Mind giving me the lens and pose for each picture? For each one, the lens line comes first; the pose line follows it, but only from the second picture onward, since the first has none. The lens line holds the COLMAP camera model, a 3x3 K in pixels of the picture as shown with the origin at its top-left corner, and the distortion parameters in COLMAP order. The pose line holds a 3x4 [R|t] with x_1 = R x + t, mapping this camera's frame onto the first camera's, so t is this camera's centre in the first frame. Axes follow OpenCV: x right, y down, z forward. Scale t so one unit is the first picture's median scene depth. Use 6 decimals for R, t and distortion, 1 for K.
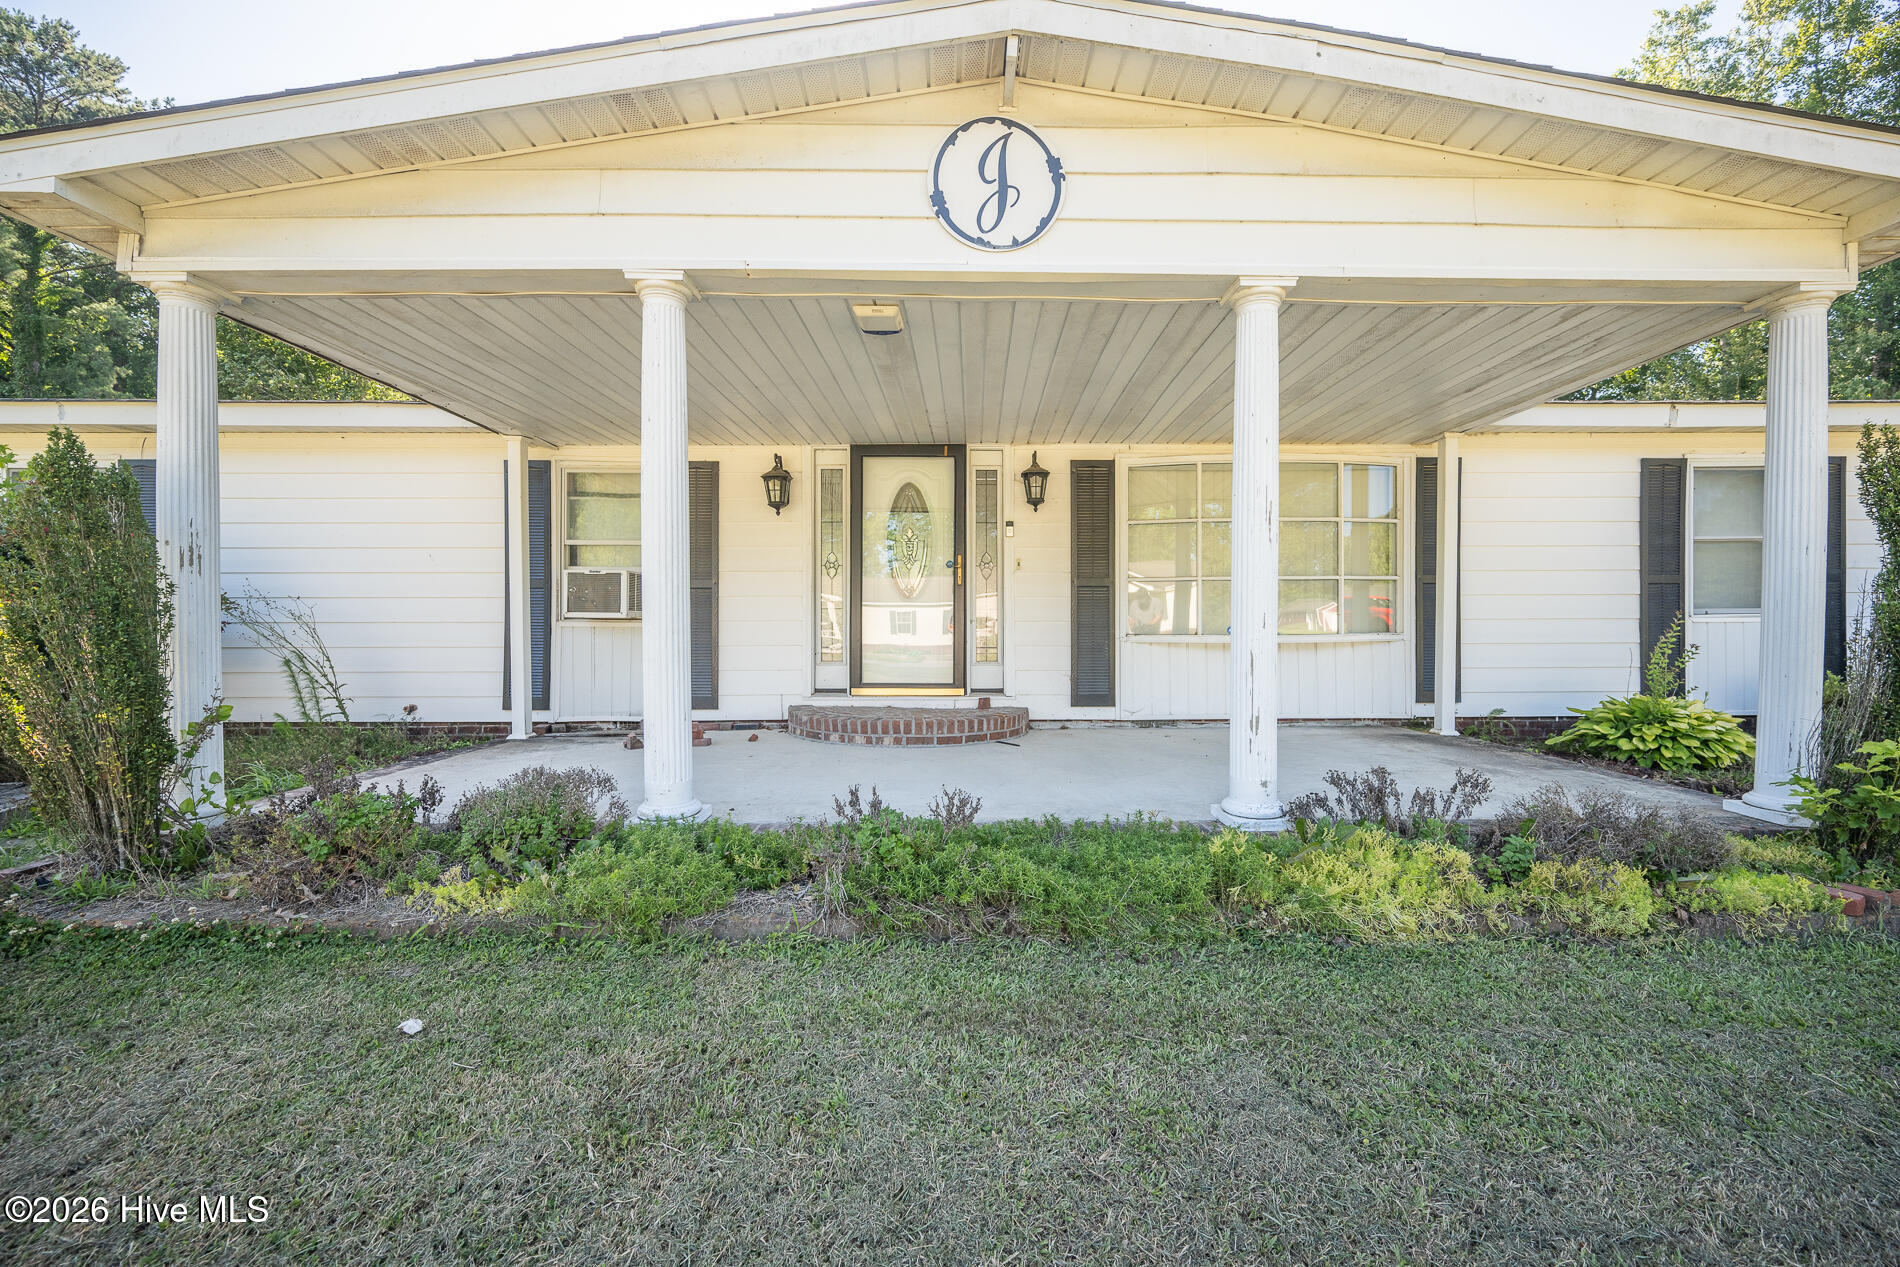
lens RADIAL K [[746.2, 0, 953.1], [0, 746.2, 625.5], [0, 0, 1]] dist [-0.000875, 0.000270]
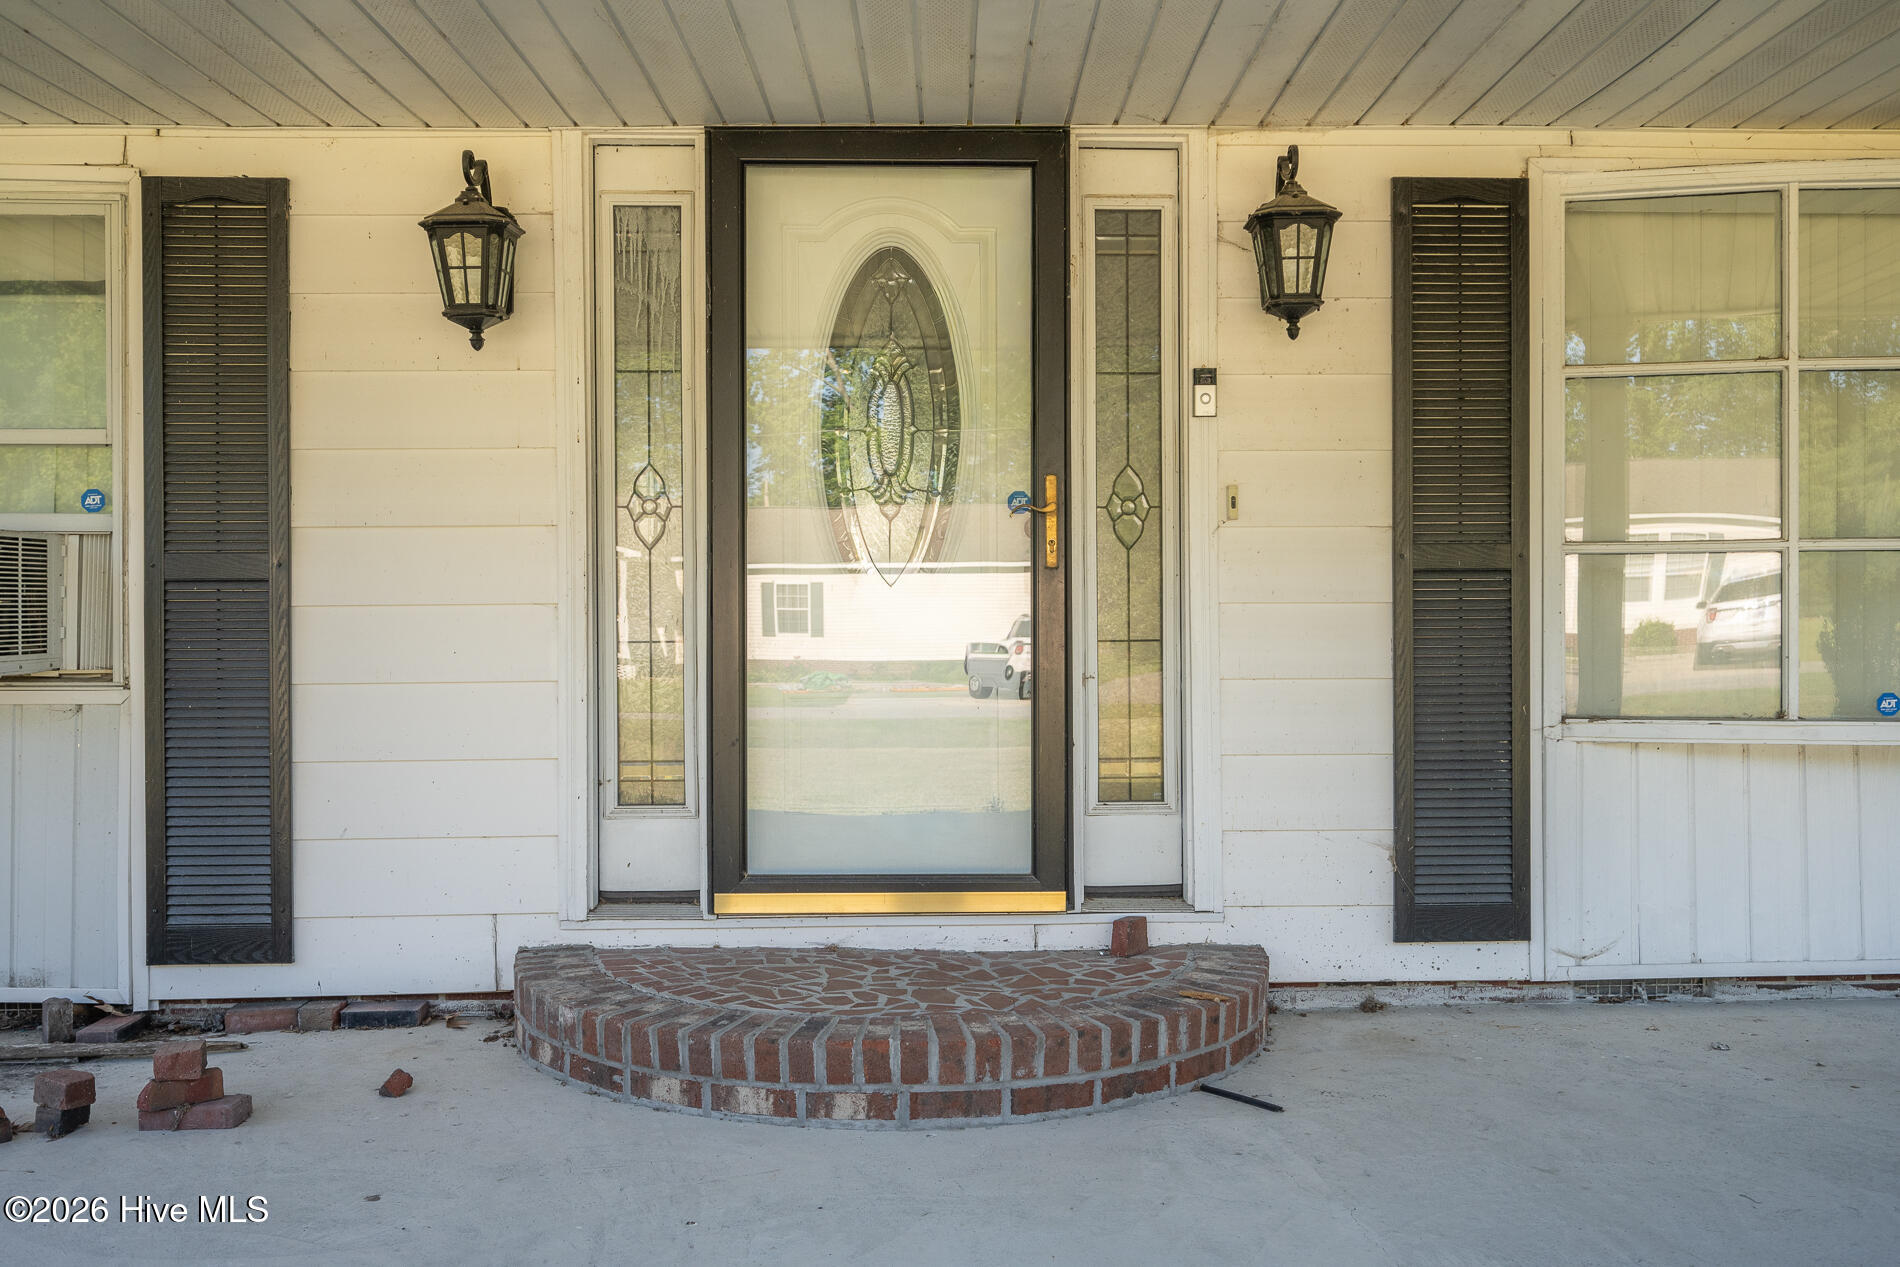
lens RADIAL K [[1624.1, 0, 950.7], [0, 1624.1, 638.1], [0, 0, 1]] dist [-0.001139, -0.002729]
pose [[0.999523, -0.004445, 0.030553, -0.055703], [0.003951, 0.999861, 0.016215, -0.035605], [-0.030621, -0.016086, 0.999402, 0.302999]]
